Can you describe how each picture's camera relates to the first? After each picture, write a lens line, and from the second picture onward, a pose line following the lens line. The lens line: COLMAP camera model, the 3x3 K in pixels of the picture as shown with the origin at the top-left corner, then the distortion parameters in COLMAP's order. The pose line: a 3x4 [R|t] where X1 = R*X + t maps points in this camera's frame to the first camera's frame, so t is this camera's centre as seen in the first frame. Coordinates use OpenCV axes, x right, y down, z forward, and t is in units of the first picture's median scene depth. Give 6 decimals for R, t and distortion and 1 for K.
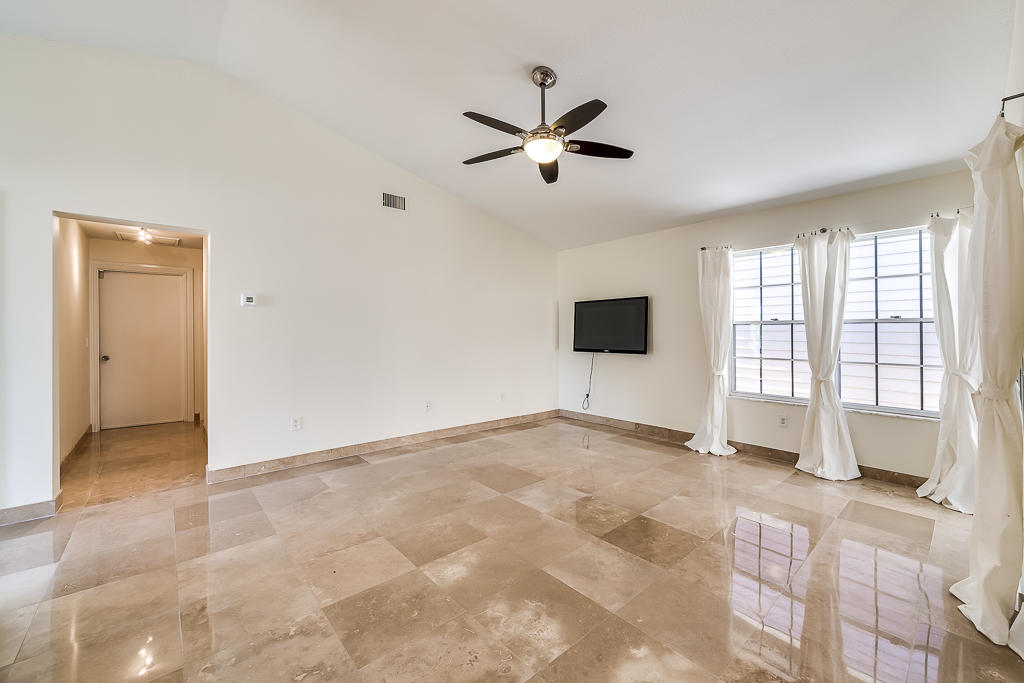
lens RADIAL K [[388.7, 0, 508.5], [0, 388.7, 332.6], [0, 0, 1]] dist [0.000373, -0.000428]
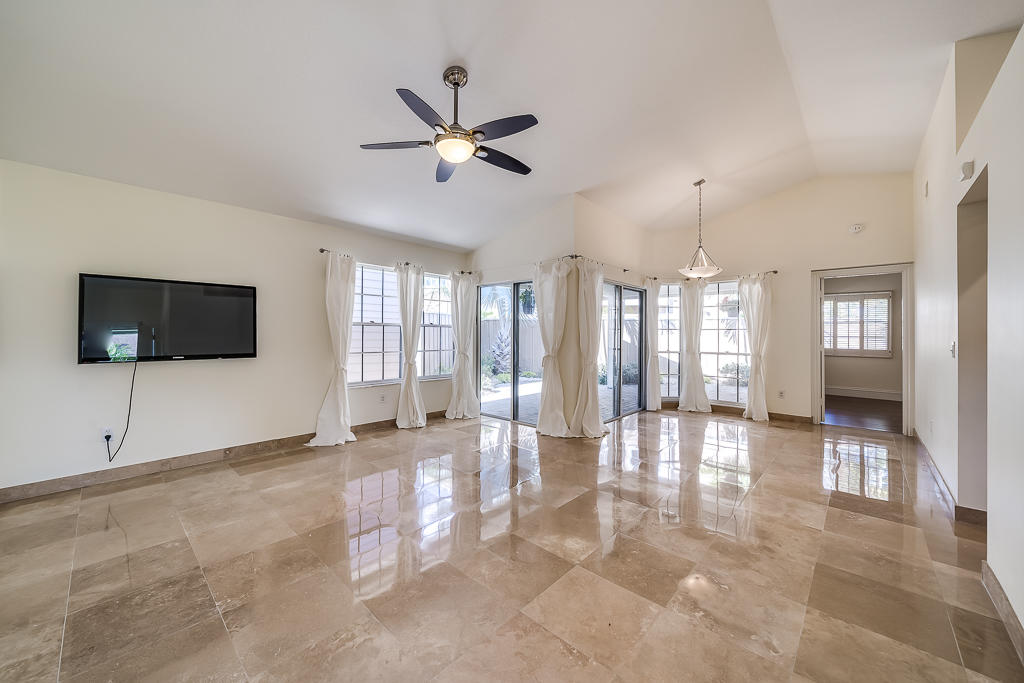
lens RADIAL K [[388.7, 0, 514.9], [0, 388.7, 333.4], [0, 0, 1]] dist [0.000373, -0.000428]
pose [[-0.100330, -0.000570, 0.994954, -0.610812], [-0.007910, 0.999969, -0.000225, 0.000934], [-0.994923, -0.007892, -0.100331, 0.631081]]
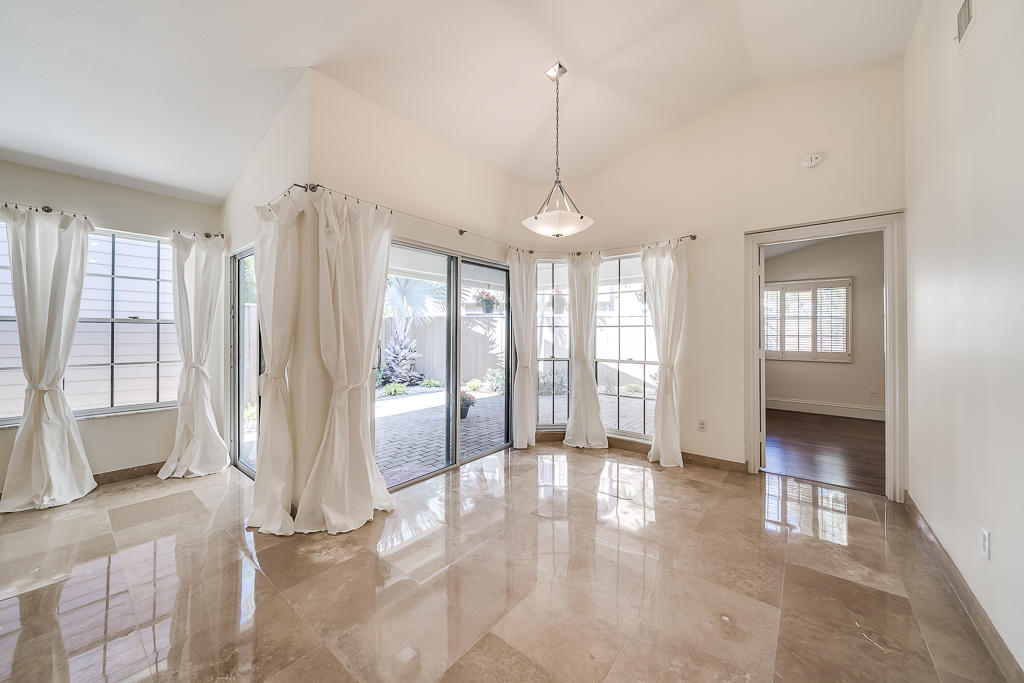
lens RADIAL K [[388.7, 0, 506.0], [0, 388.7, 335.3], [0, 0, 1]] dist [0.000373, -0.000428]
pose [[-0.166666, -0.004233, 0.986004, -0.197739], [-0.003028, 0.999988, 0.003781, 0.000140], [-0.986009, -0.002355, -0.166677, 0.205025]]
